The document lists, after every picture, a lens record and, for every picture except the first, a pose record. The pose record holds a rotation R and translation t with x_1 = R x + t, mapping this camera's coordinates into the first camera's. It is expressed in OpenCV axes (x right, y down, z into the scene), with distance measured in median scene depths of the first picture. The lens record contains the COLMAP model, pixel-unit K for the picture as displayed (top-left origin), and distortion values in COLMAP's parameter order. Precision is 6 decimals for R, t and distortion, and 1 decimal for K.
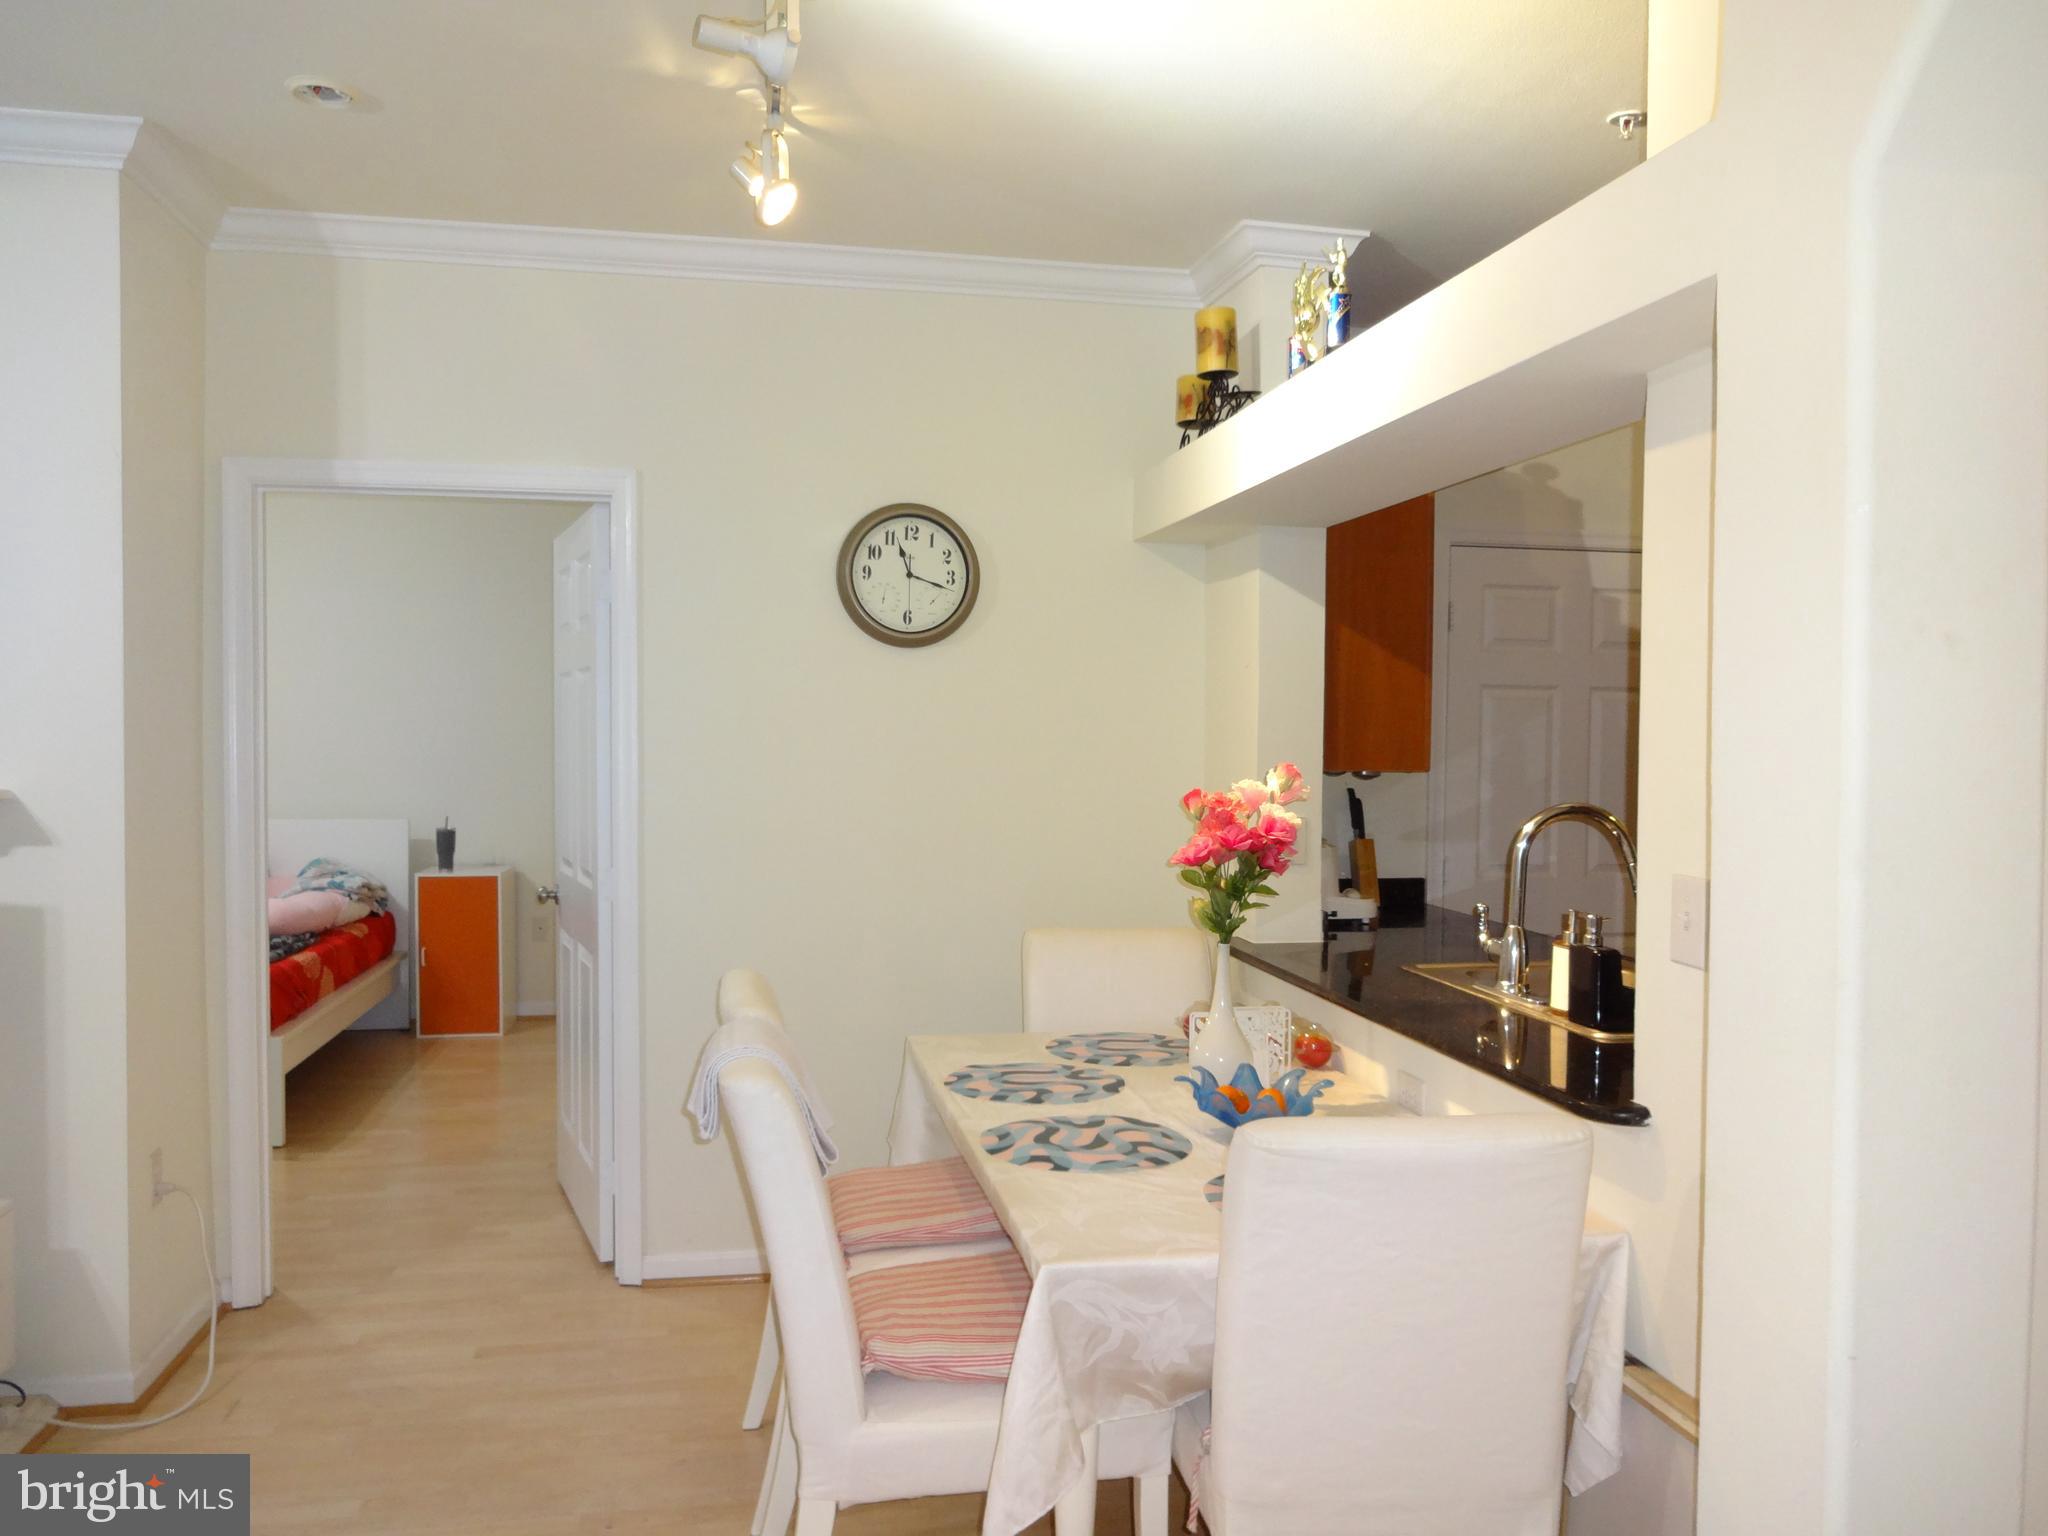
lens RADIAL K [[1516.0, 0, 1029.6], [0, 1516.0, 786.0], [0, 0, 1]] dist [-0.015500, 0.000841]
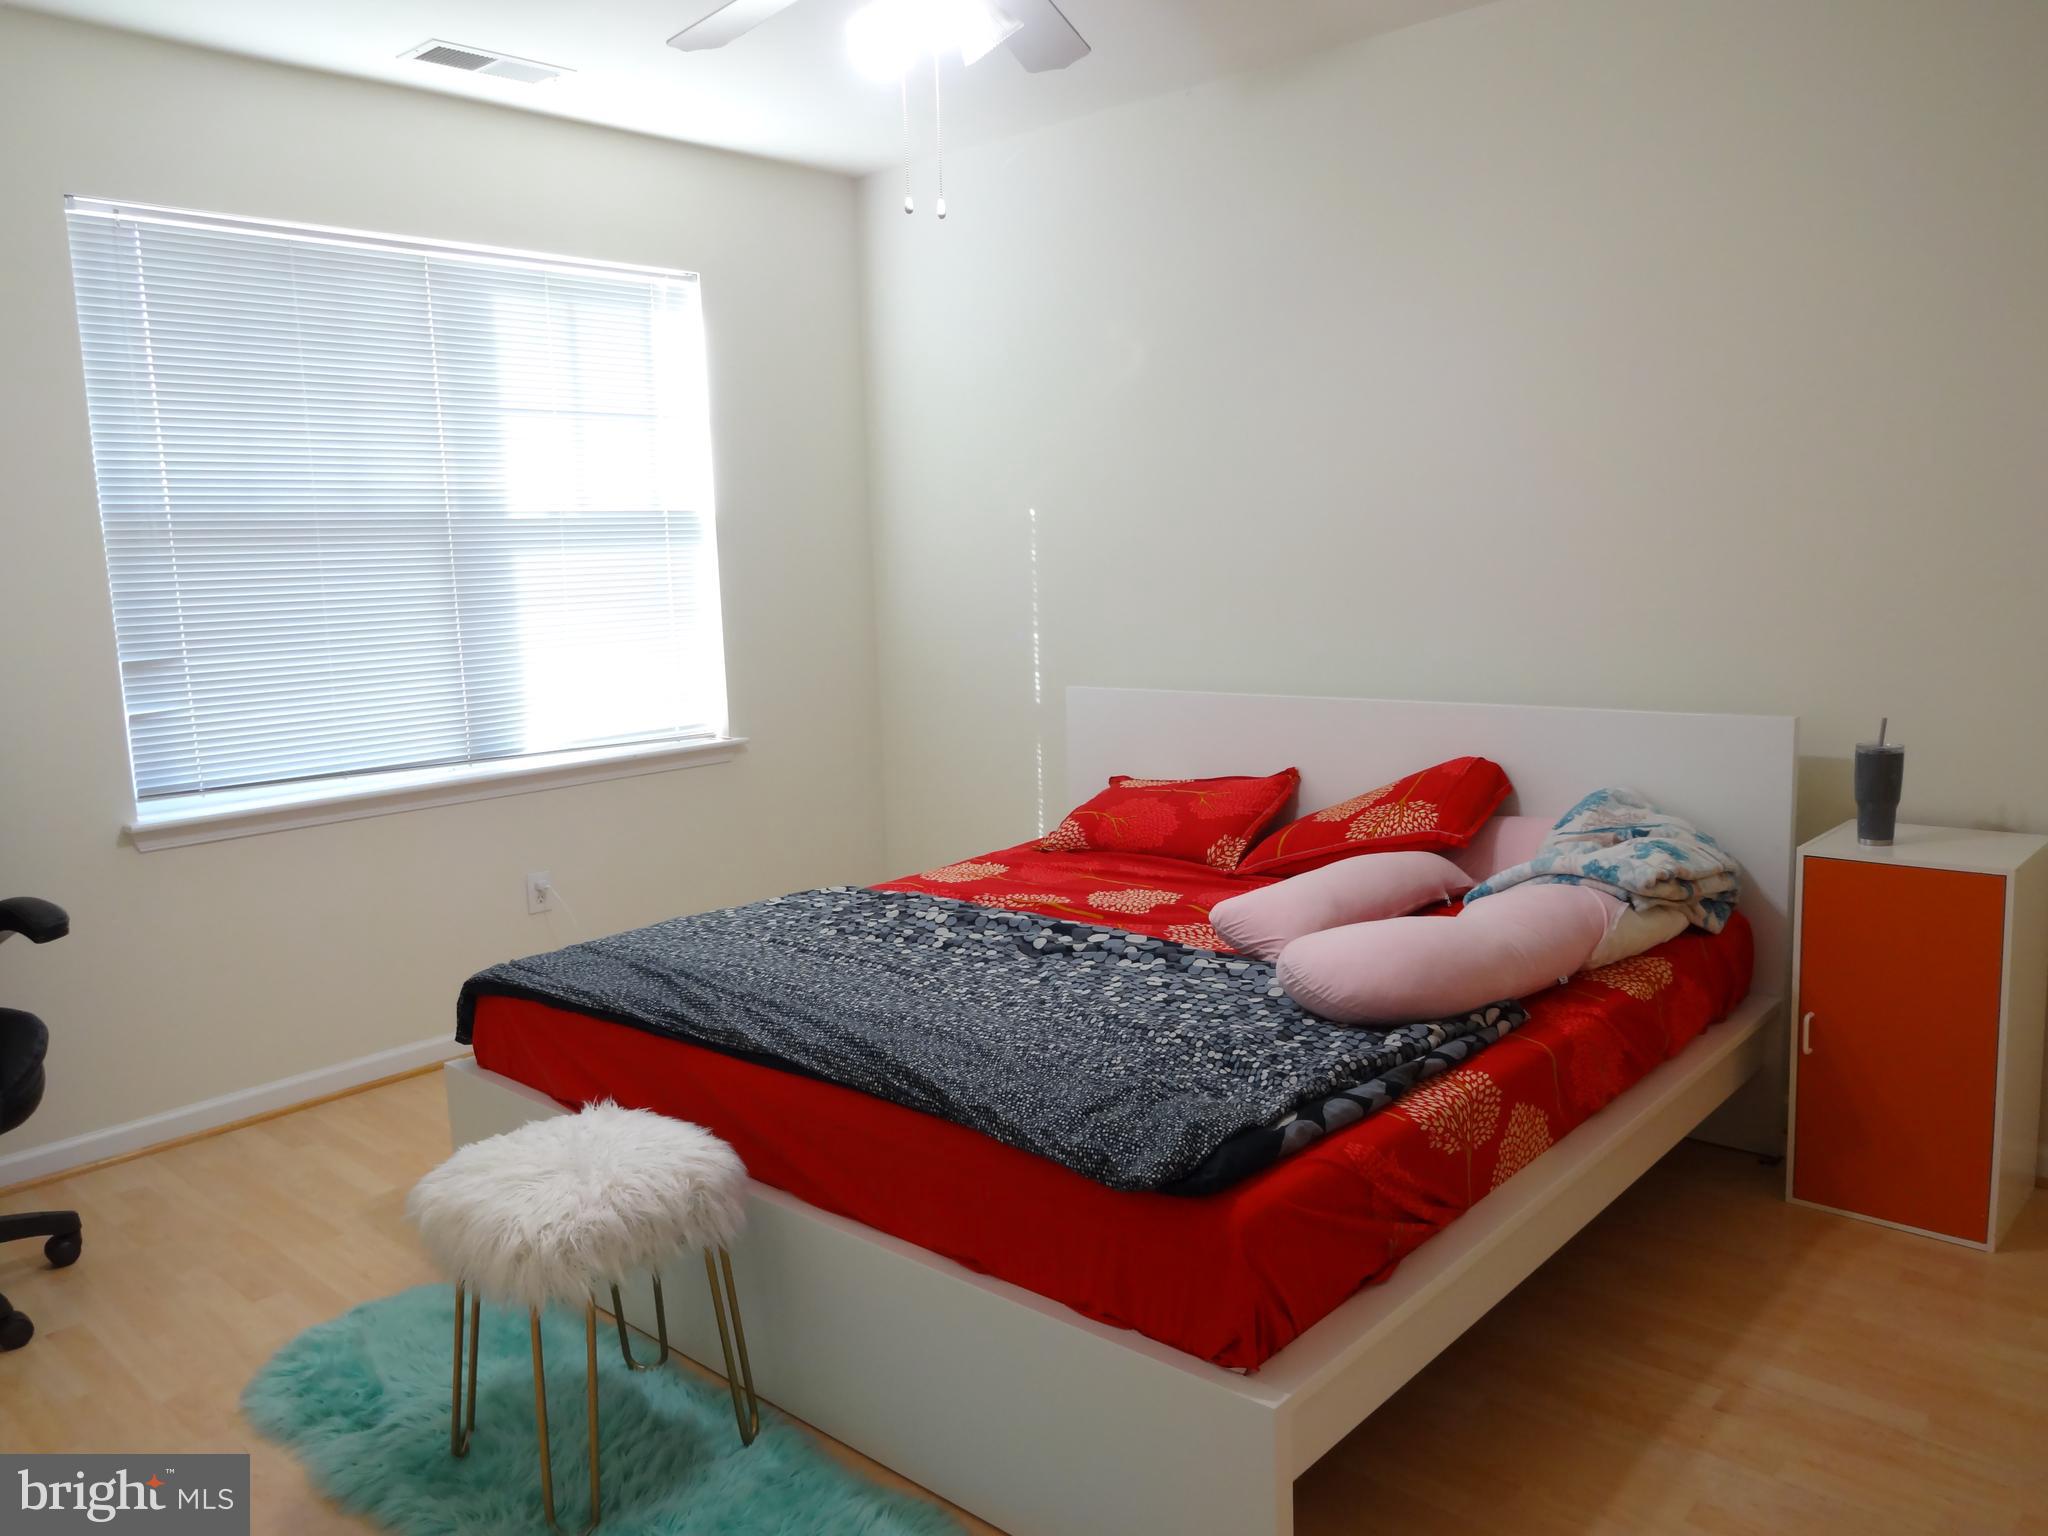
lens RADIAL K [[1516.0, 0, 1015.9], [0, 1516.0, 769.8], [0, 0, 1]] dist [-0.015500, 0.000841]
pose [[0.602298, 0.082071, -0.794041, -0.201273], [0.006316, 0.994180, 0.107547, -0.013492], [0.798246, -0.069790, 0.598274, 0.570539]]
